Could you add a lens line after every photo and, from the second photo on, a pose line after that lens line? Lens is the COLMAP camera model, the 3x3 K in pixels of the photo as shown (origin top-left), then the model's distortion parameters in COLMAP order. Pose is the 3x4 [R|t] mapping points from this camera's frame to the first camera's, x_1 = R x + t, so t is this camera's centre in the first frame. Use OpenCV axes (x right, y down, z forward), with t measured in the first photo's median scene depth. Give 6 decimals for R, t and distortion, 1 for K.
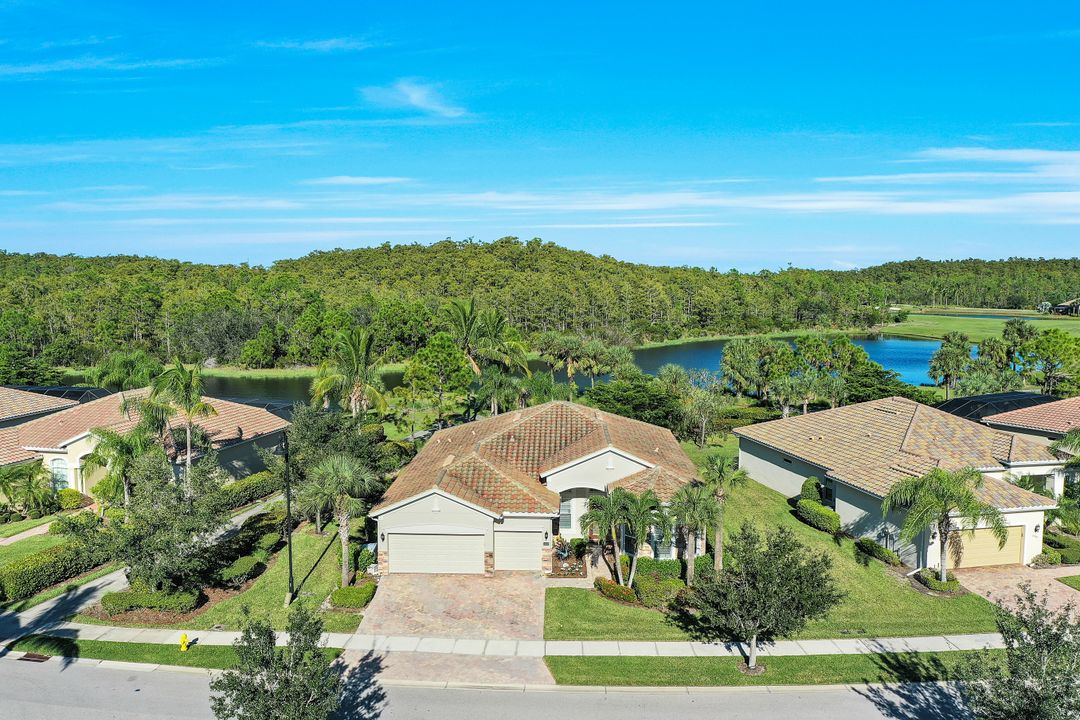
lens RADIAL K [[855.8, 0, 541.9], [0, 855.8, 361.6], [0, 0, 1]] dist [0.007398, -0.005883]
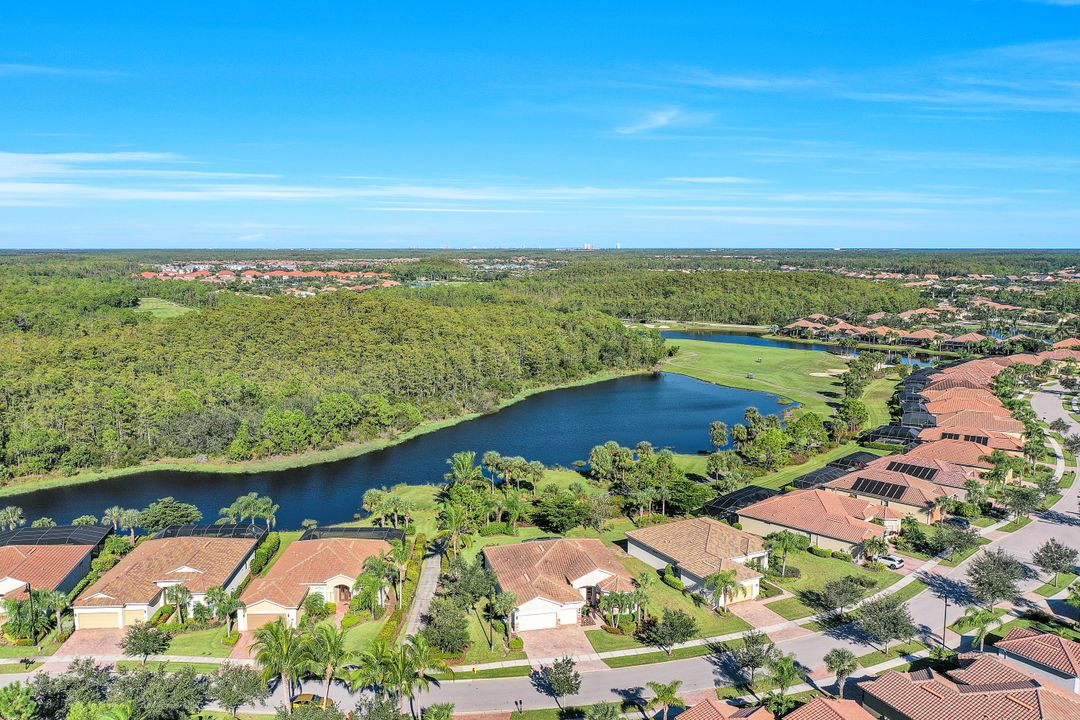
lens RADIAL K [[855.8, 0, 543.2], [0, 855.8, 356.1], [0, 0, 1]] dist [0.007398, -0.005883]
pose [[0.965849, -0.031986, 0.257122, -0.797841], [0.025159, 0.999239, 0.029798, -0.681935], [-0.257879, -0.022312, 0.965919, -1.522436]]
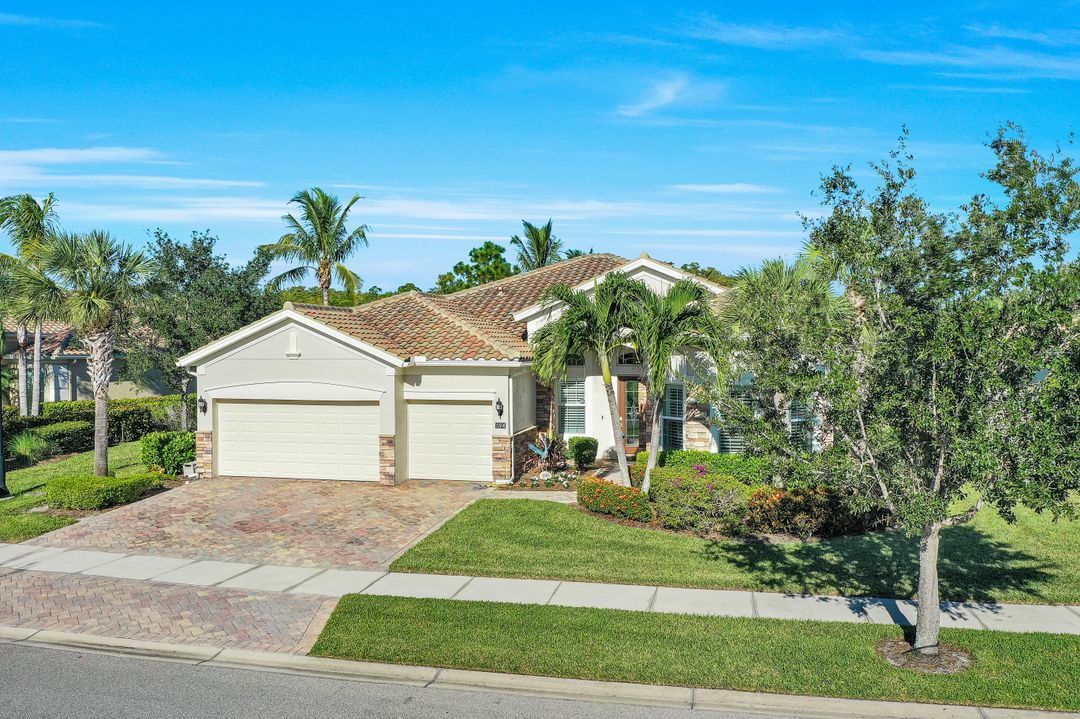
lens RADIAL K [[855.8, 0, 541.8], [0, 855.8, 360.0], [0, 0, 1]] dist [0.007398, -0.005883]
pose [[0.978874, -0.004554, -0.204416, 0.149868], [-0.011511, 0.996939, -0.077335, 0.240289], [0.204142, 0.078054, 0.975825, 0.570567]]
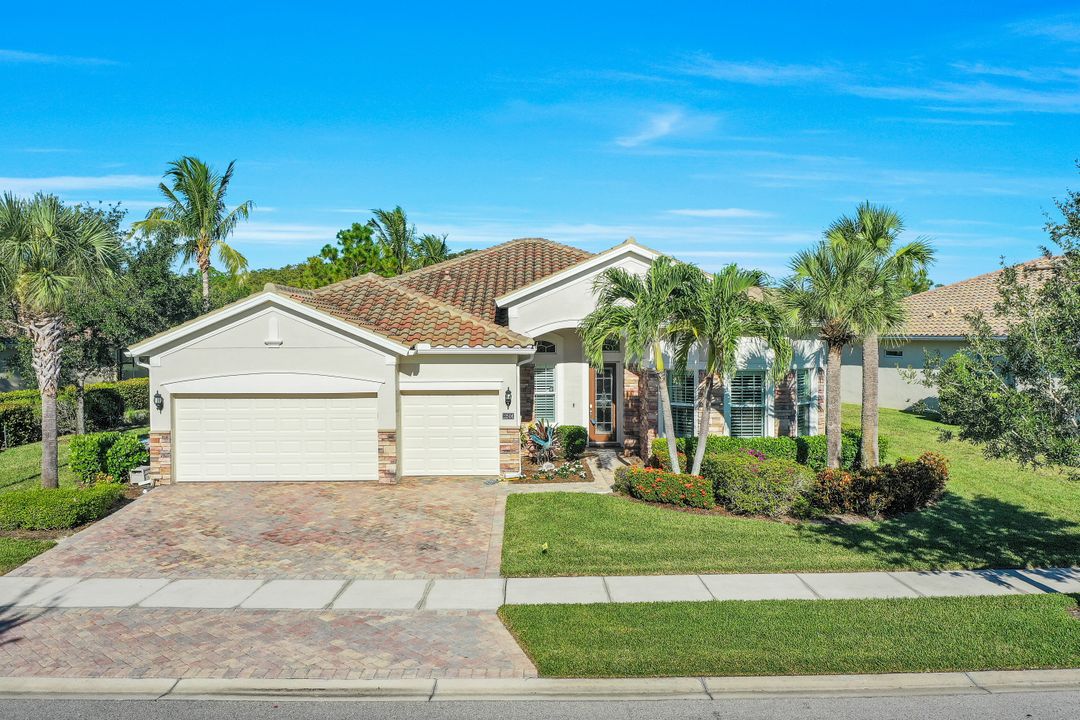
lens RADIAL K [[855.8, 0, 541.5], [0, 855.8, 357.6], [0, 0, 1]] dist [0.007398, -0.005883]
pose [[0.999136, -0.011227, 0.040014, 0.005432], [0.013850, 0.997731, -0.065880, 0.239143], [-0.039183, 0.066377, 0.997025, 0.580828]]
